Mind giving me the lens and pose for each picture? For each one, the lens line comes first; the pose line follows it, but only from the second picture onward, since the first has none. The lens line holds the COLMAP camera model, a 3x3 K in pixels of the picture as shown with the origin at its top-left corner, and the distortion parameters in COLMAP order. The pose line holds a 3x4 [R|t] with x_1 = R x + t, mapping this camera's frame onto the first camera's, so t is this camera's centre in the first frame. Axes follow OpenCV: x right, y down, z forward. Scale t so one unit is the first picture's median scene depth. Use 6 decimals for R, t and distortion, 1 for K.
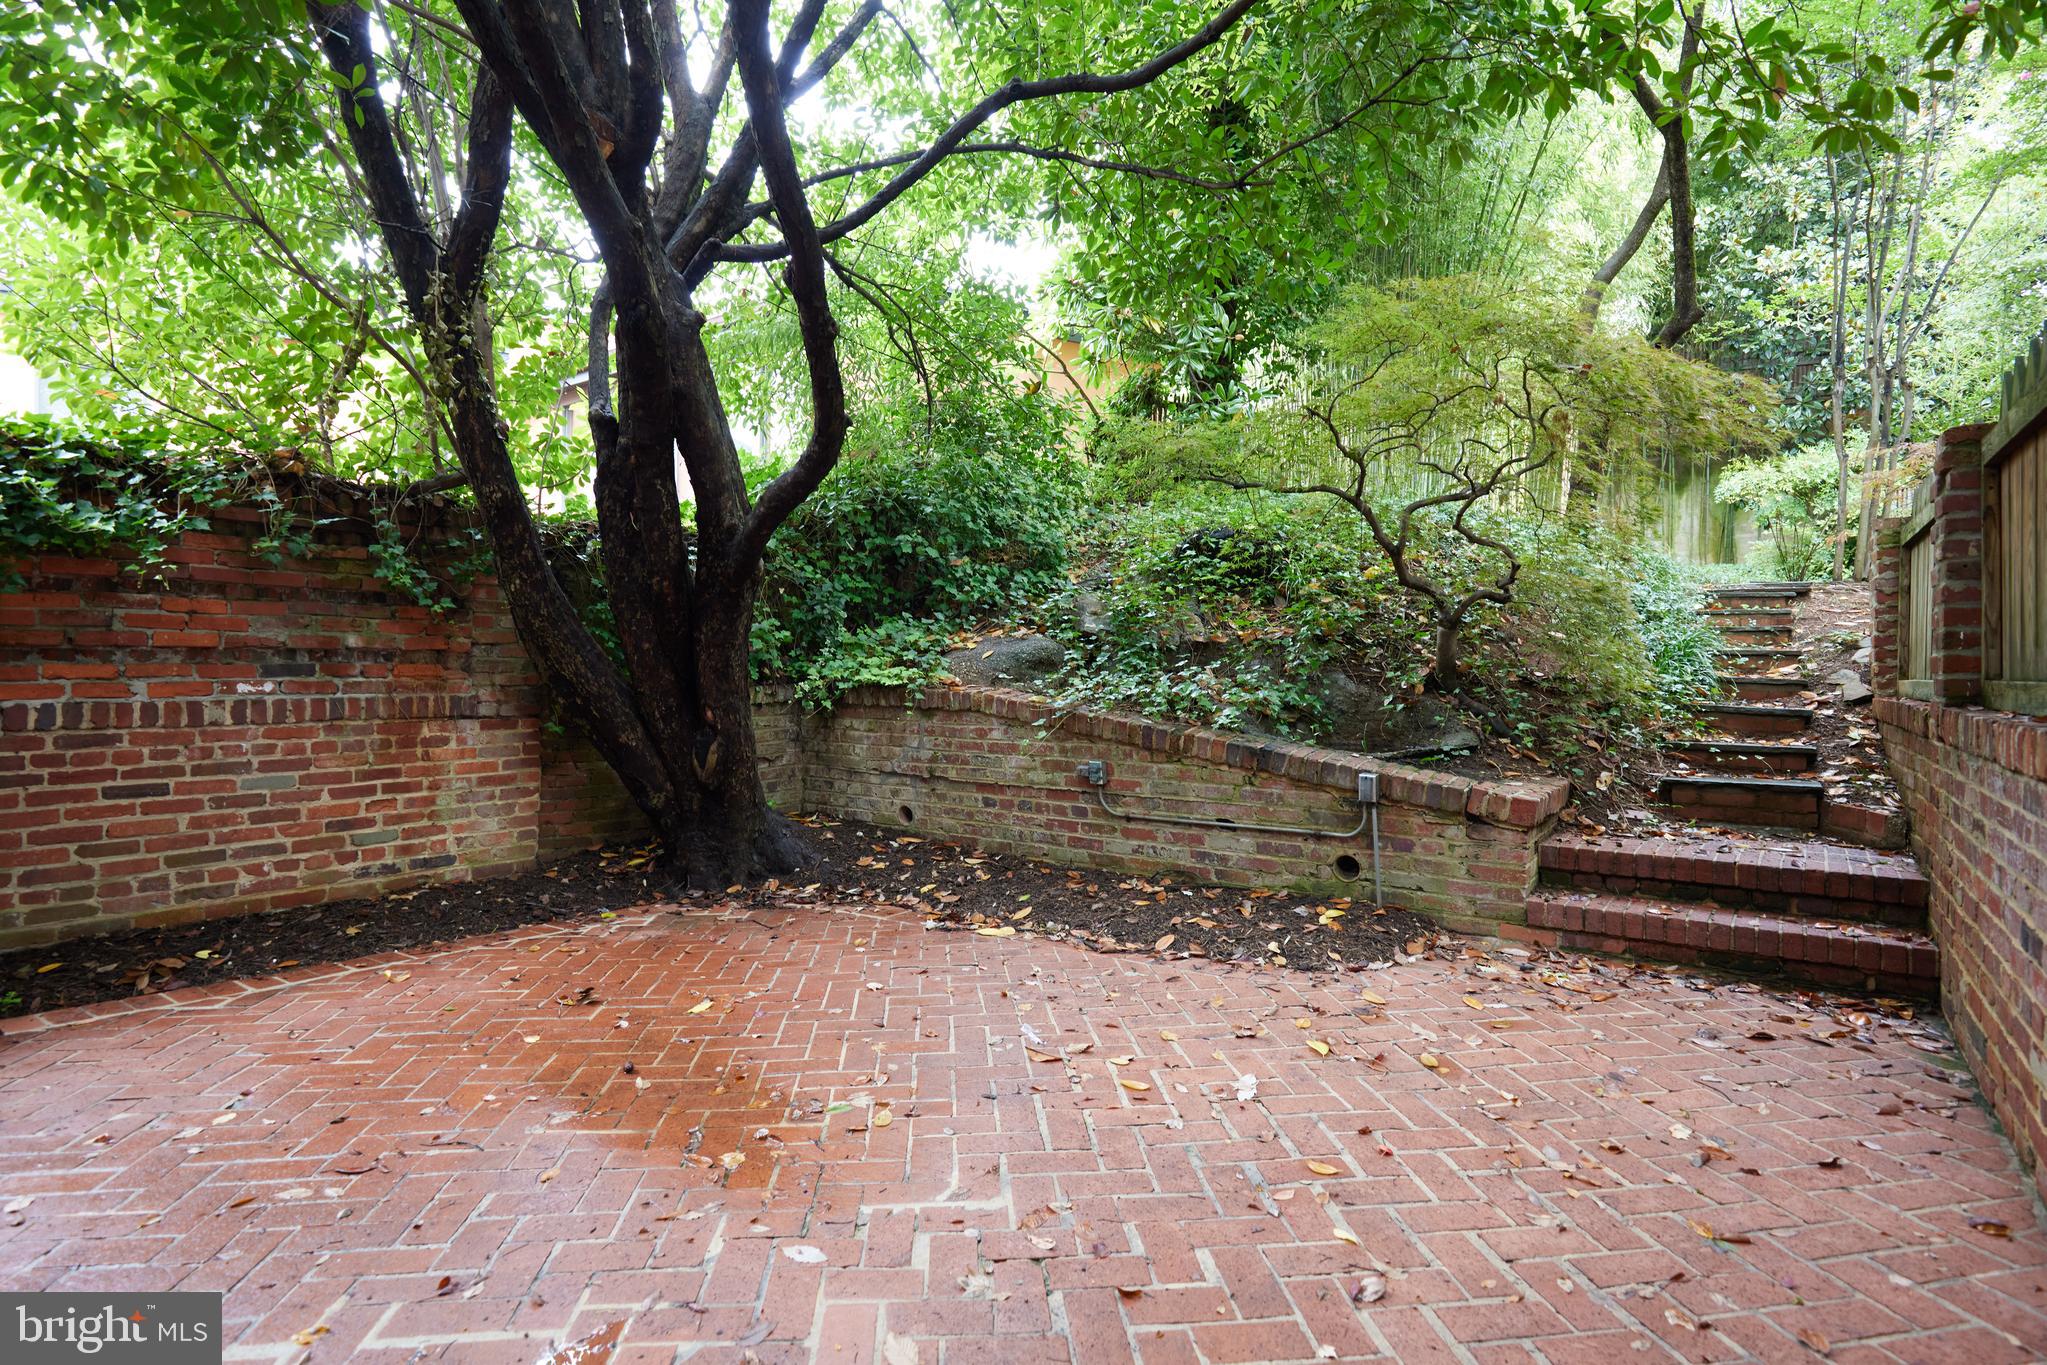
lens RADIAL K [[1025.0, 0, 1026.4], [0, 1025.0, 672.8], [0, 0, 1]] dist [0.008559, -0.001605]
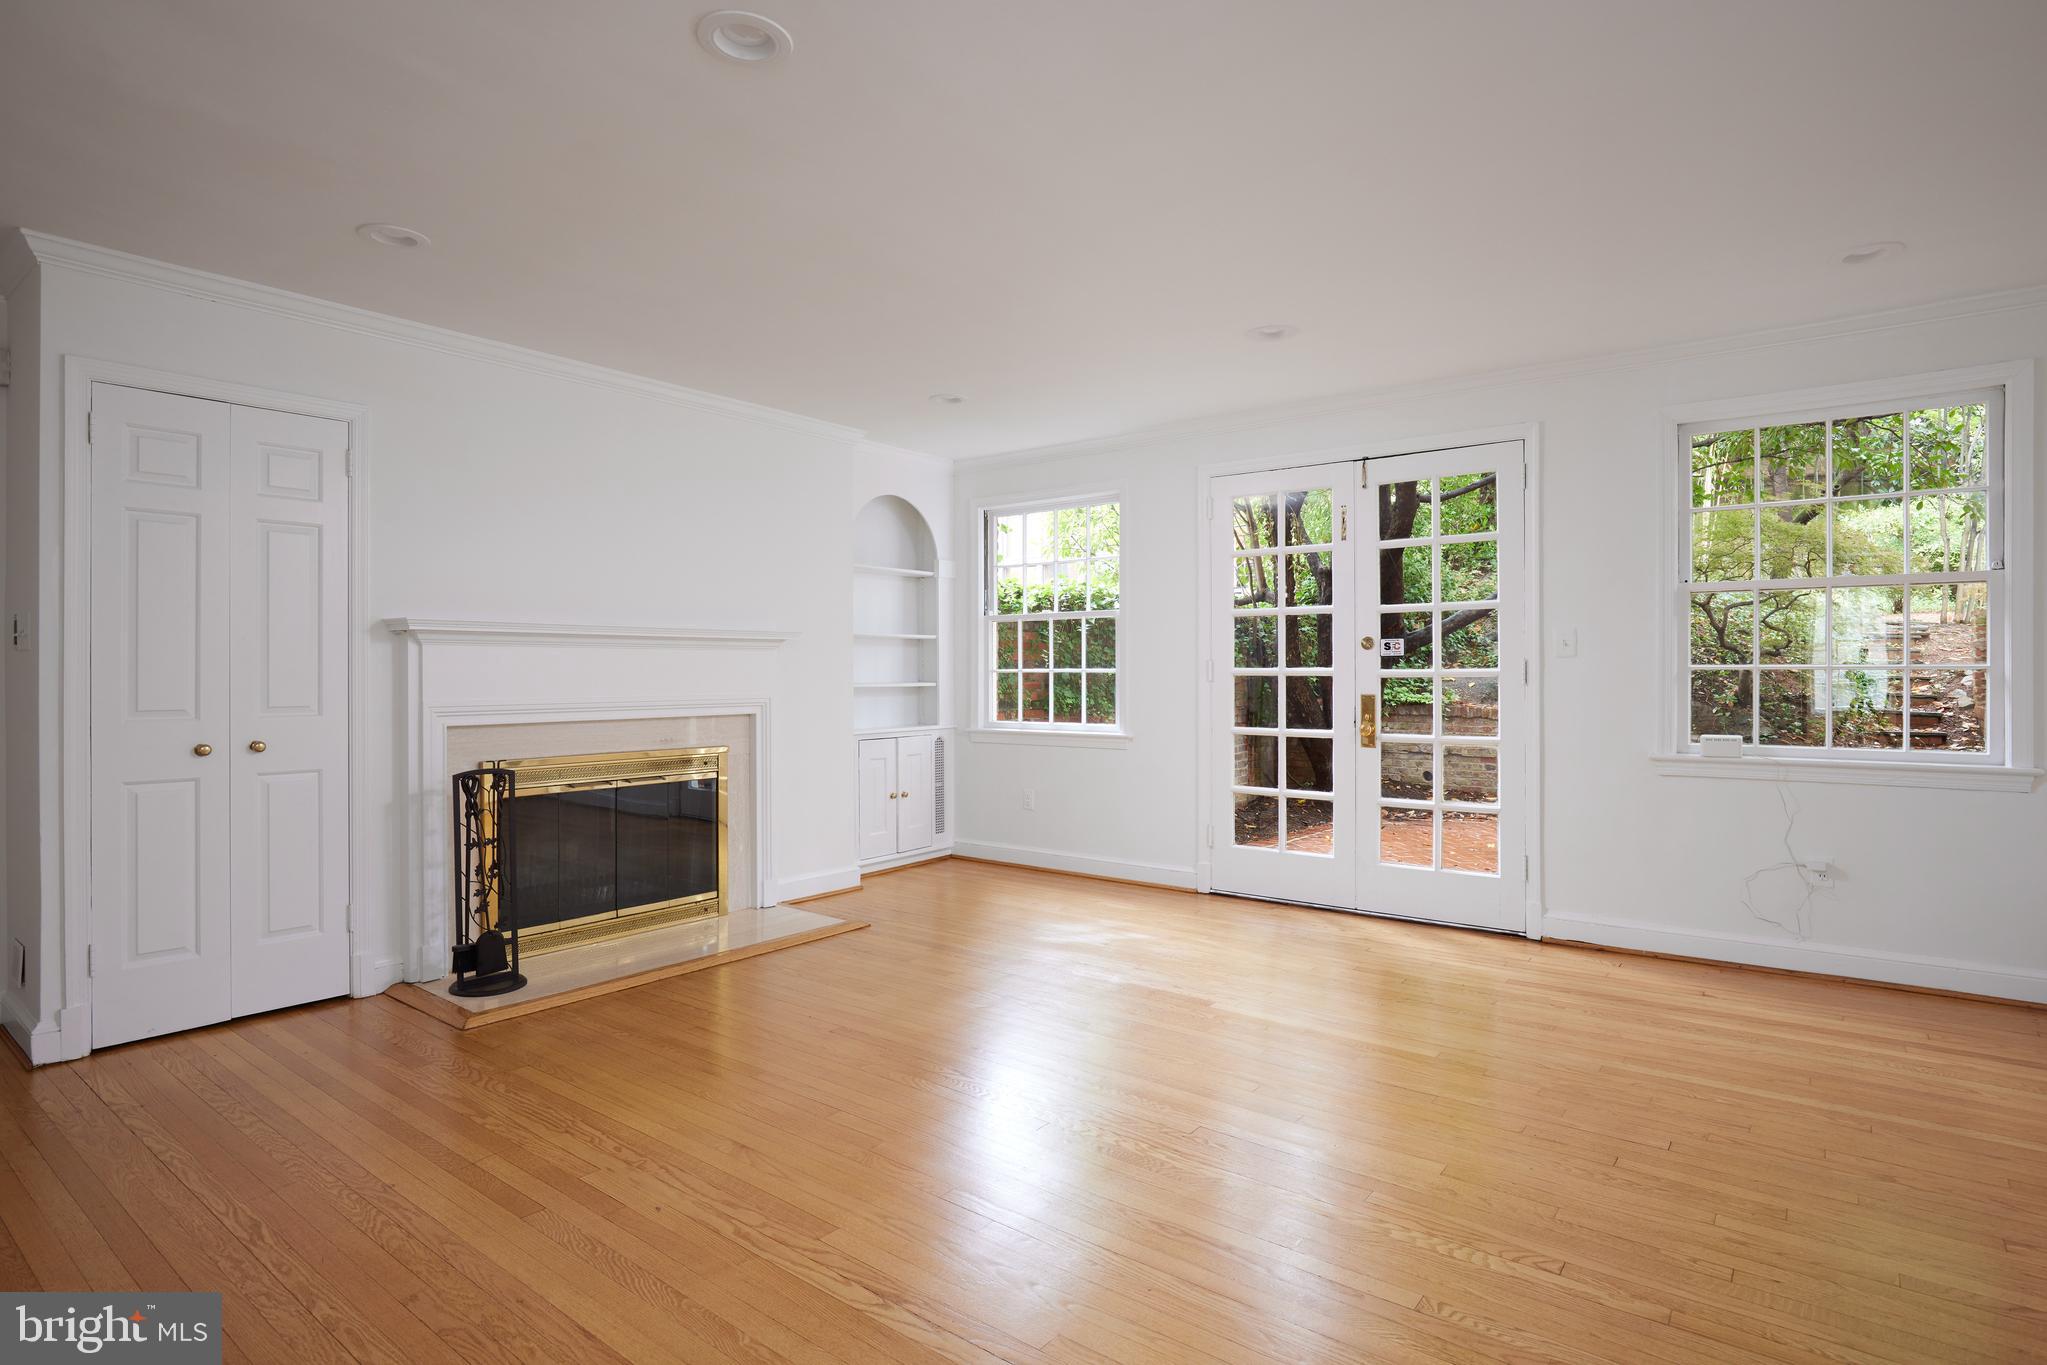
lens RADIAL K [[1070.0, 0, 1025.4], [0, 1070.0, 676.0], [0, 0, 1]] dist [-0.017668, -0.000050]
pose [[0.999536, -0.009297, -0.029014, -0.946274], [0.009533, 0.999922, 0.008008, -0.069441], [0.028937, -0.008281, 0.999547, -1.077356]]
